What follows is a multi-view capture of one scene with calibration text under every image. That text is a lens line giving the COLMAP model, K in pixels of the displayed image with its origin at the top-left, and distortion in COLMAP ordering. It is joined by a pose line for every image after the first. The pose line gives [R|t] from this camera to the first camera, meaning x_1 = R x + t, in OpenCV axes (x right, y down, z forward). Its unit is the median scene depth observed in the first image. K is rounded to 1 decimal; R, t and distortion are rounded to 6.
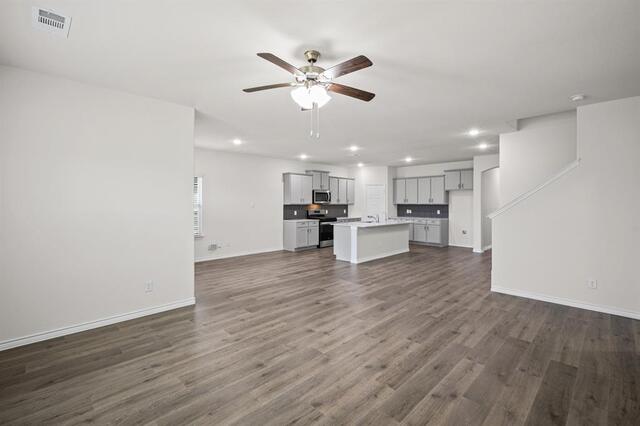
lens RADIAL K [[289.5, 0, 321.0], [0, 289.5, 213.0], [0, 0, 1]] dist [-0.002413, -0.000462]
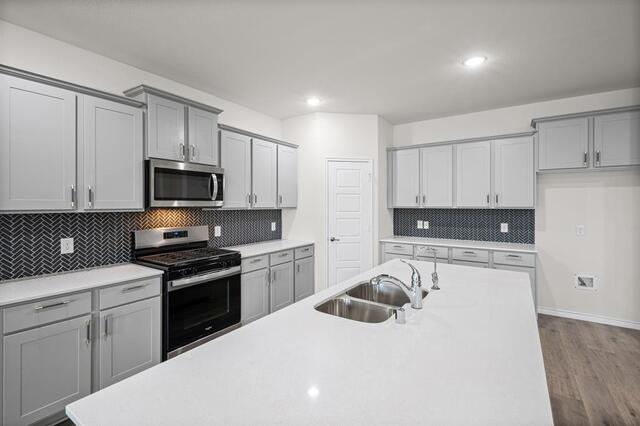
lens RADIAL K [[289.5, 0, 321.4], [0, 289.5, 207.6], [0, 0, 1]] dist [-0.002413, -0.000462]
pose [[0.981380, -0.003705, 0.192039, 0.075652], [0.008144, 0.999717, -0.022330, -0.023720], [-0.191902, 0.023479, 0.981133, 0.641178]]
